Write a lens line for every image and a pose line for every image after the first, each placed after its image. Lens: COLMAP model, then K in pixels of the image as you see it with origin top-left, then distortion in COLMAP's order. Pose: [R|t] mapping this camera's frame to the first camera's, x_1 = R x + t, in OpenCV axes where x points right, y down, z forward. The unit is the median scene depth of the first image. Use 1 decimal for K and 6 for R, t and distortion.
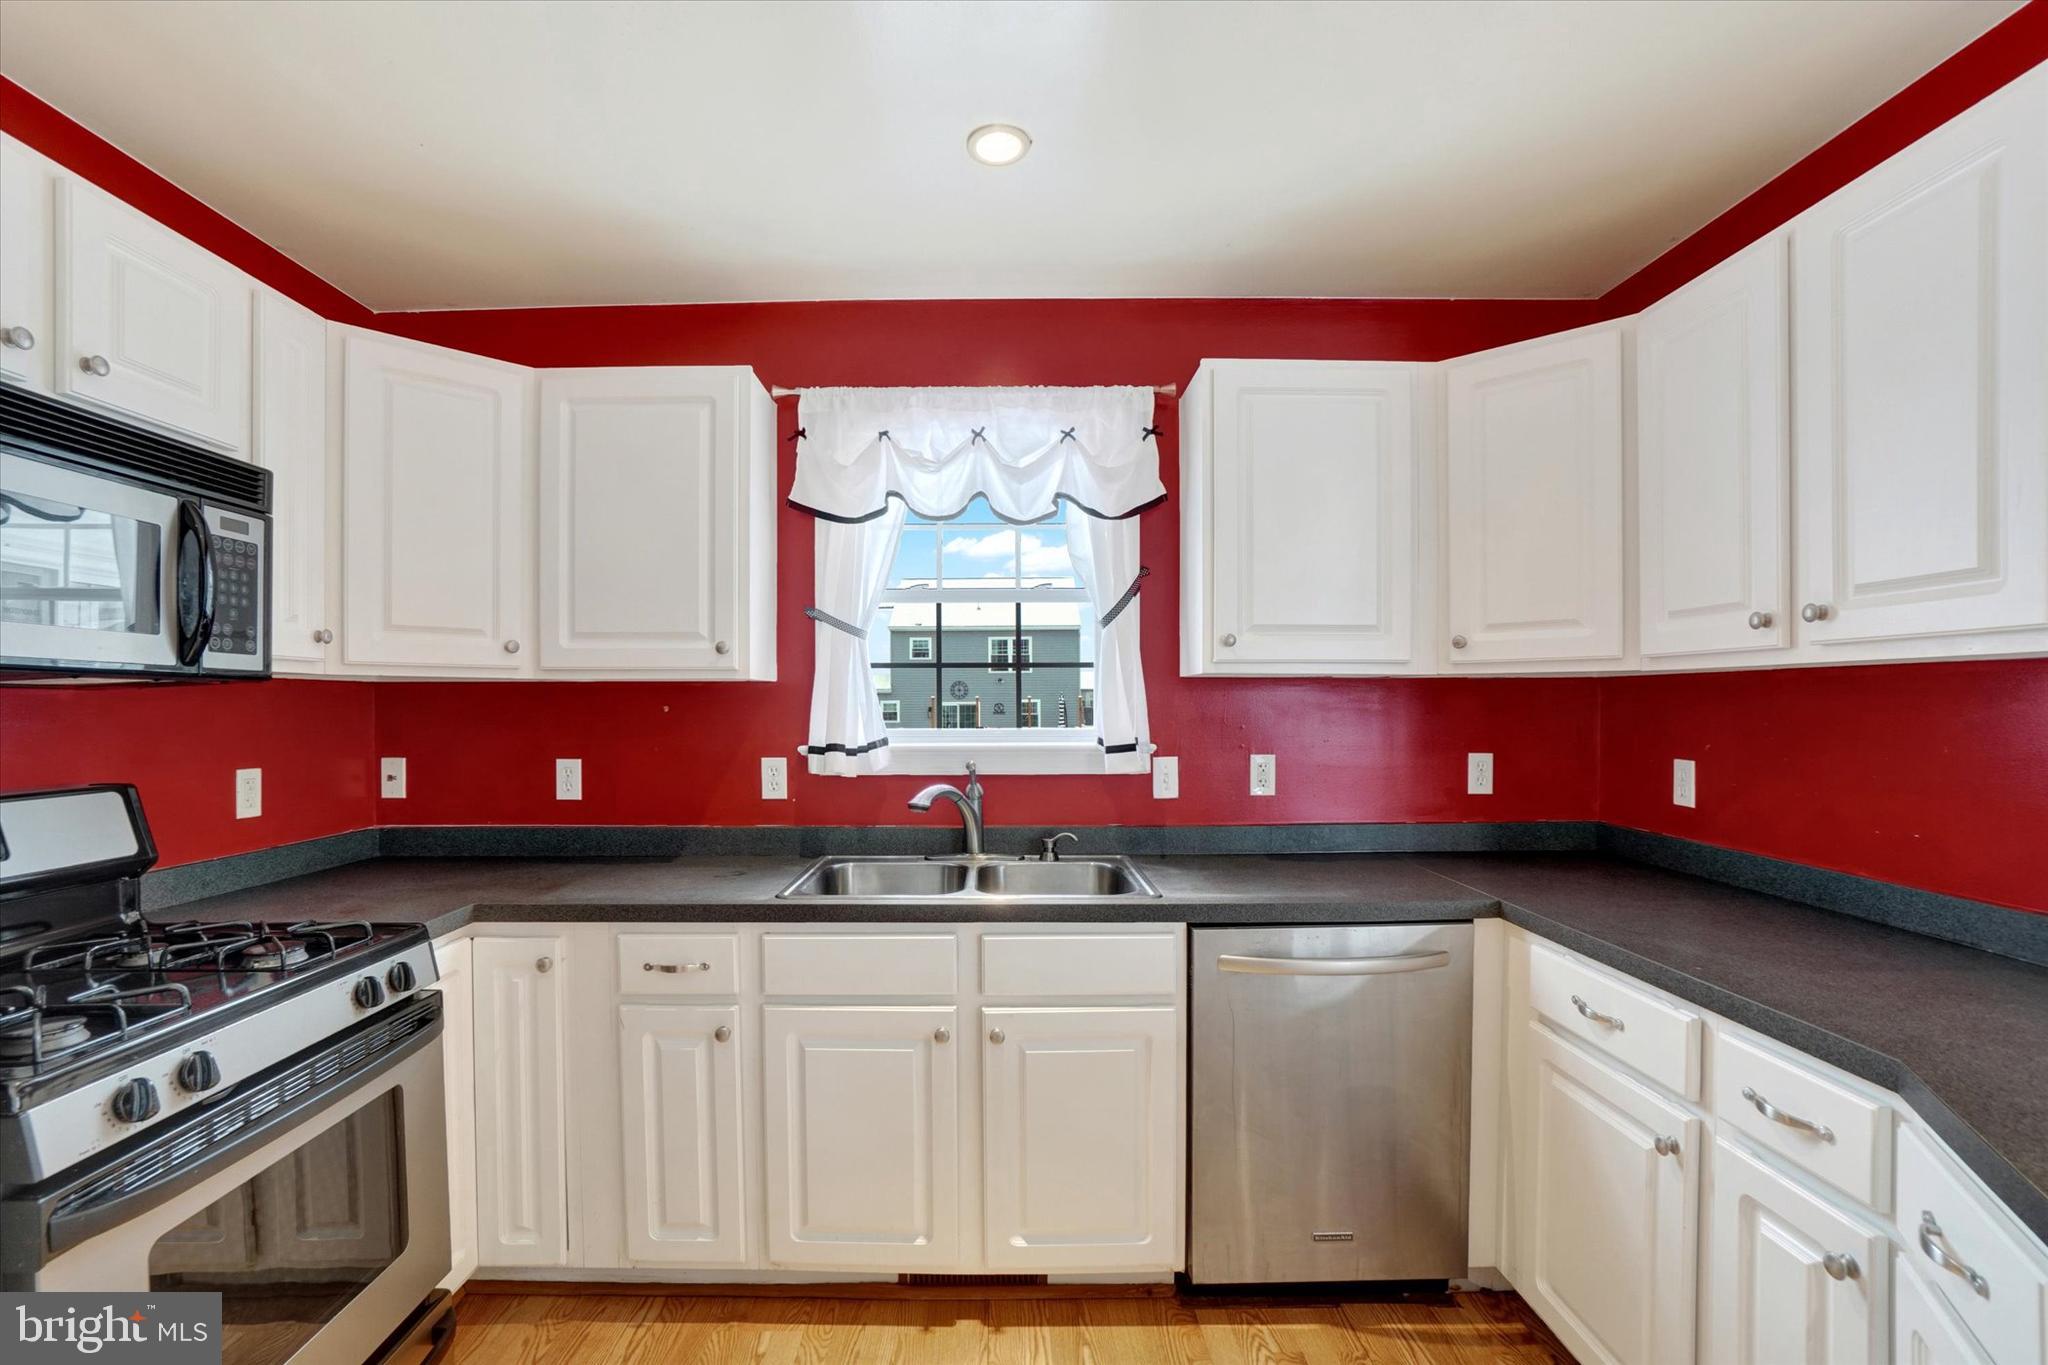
lens RADIAL K [[953.5, 0, 1012.9], [0, 953.5, 704.9], [0, 0, 1]] dist [-0.064173, 0.032879]
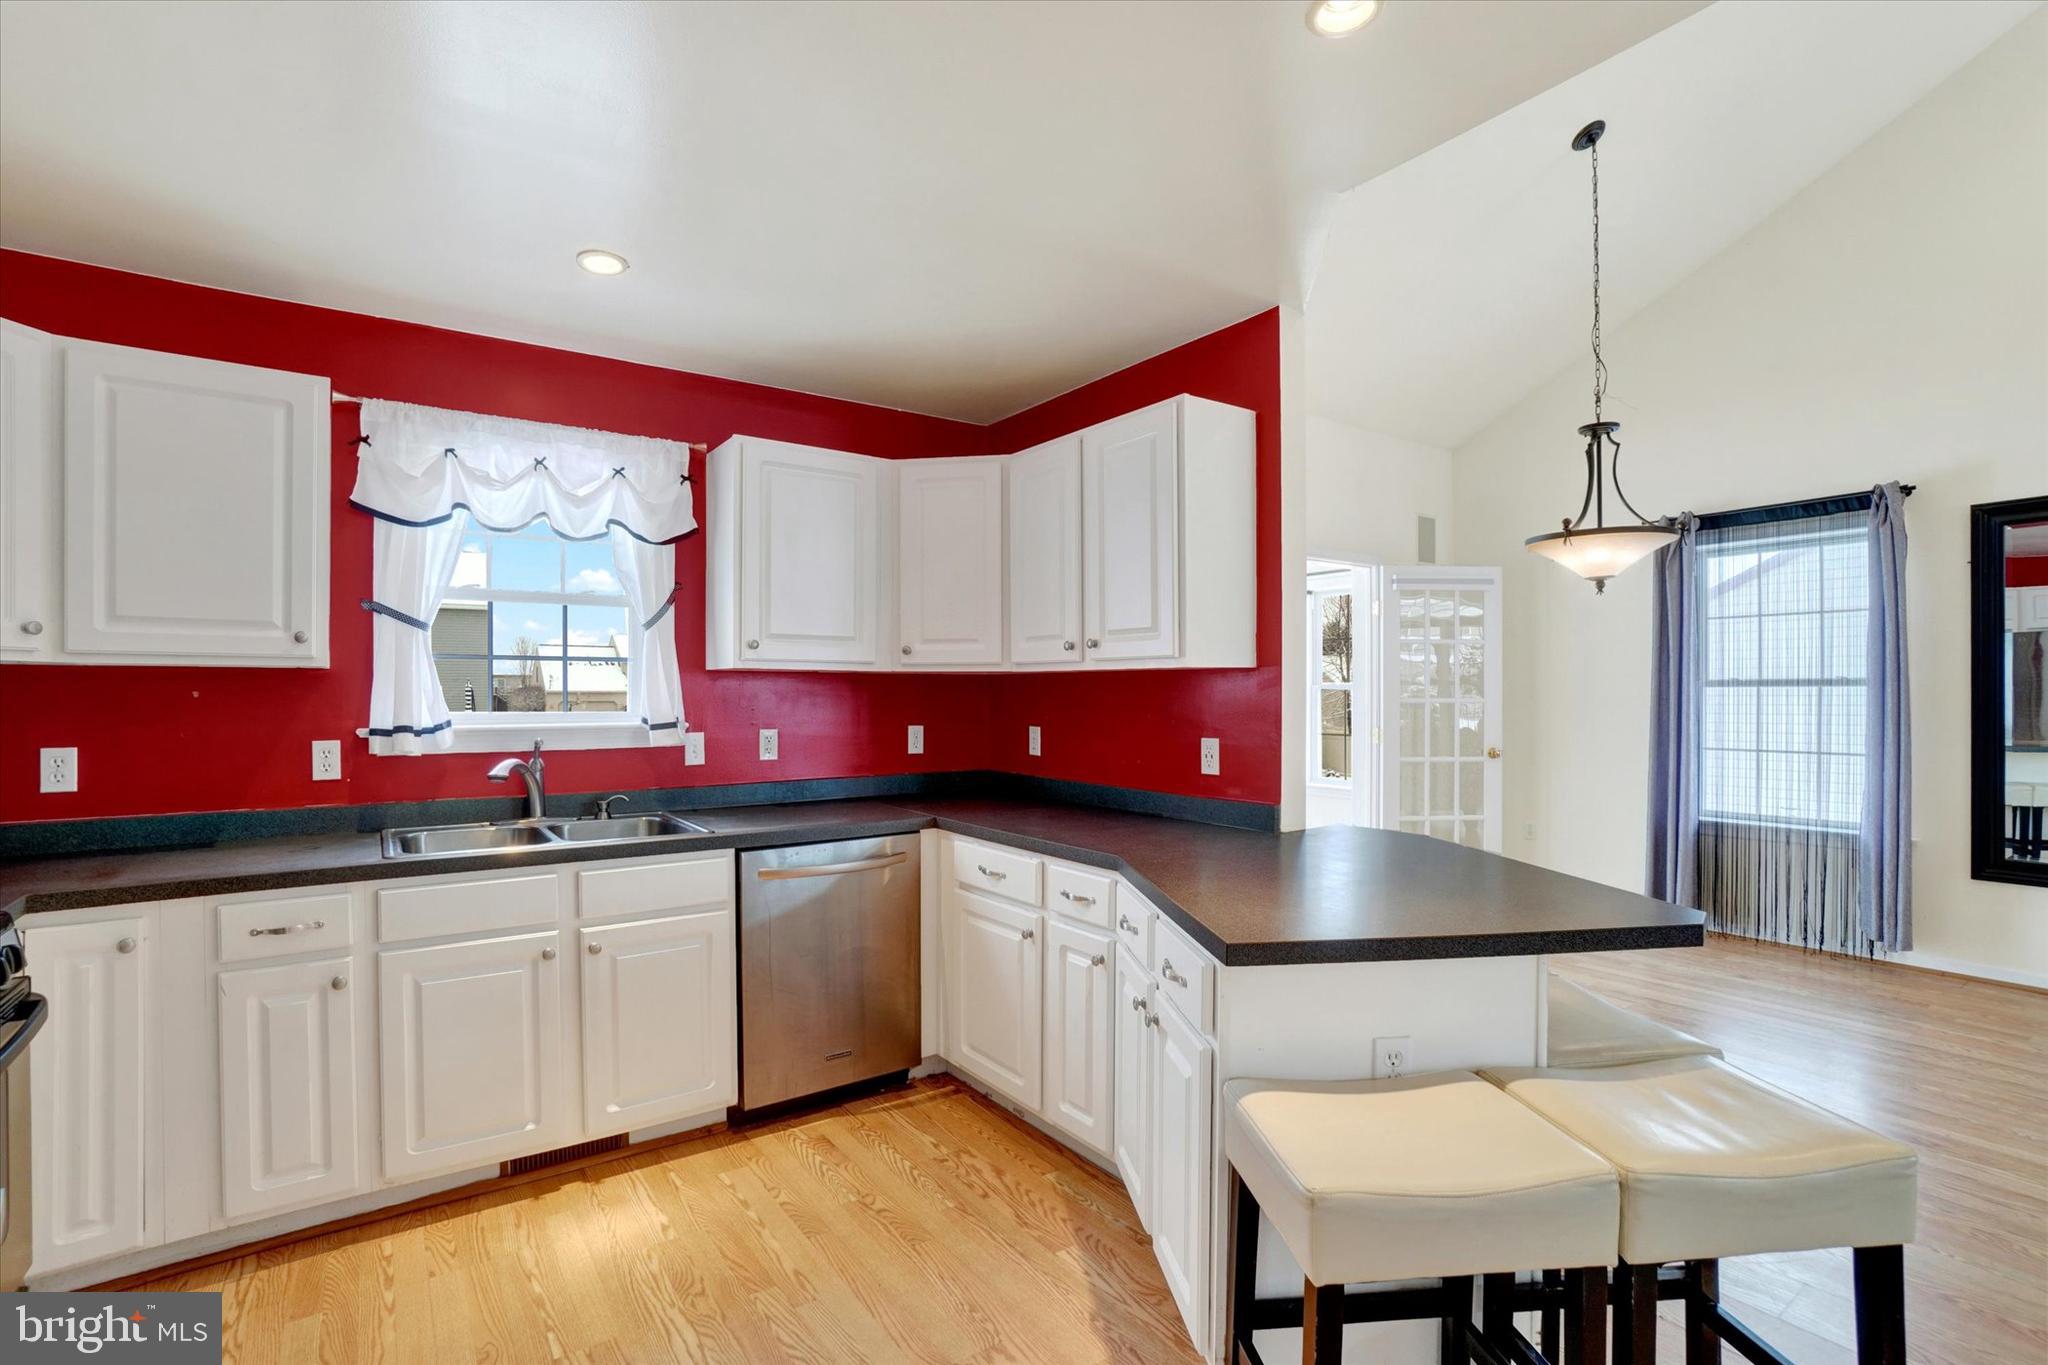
lens RADIAL K [[953.5, 0, 1012.9], [0, 953.5, 704.9], [0, 0, 1]] dist [-0.064173, 0.032879]
pose [[0.816142, -0.003891, 0.577838, -0.235436], [-0.001821, 0.999955, 0.009304, 0.004847], [-0.577849, -0.008646, 0.816098, -0.300040]]
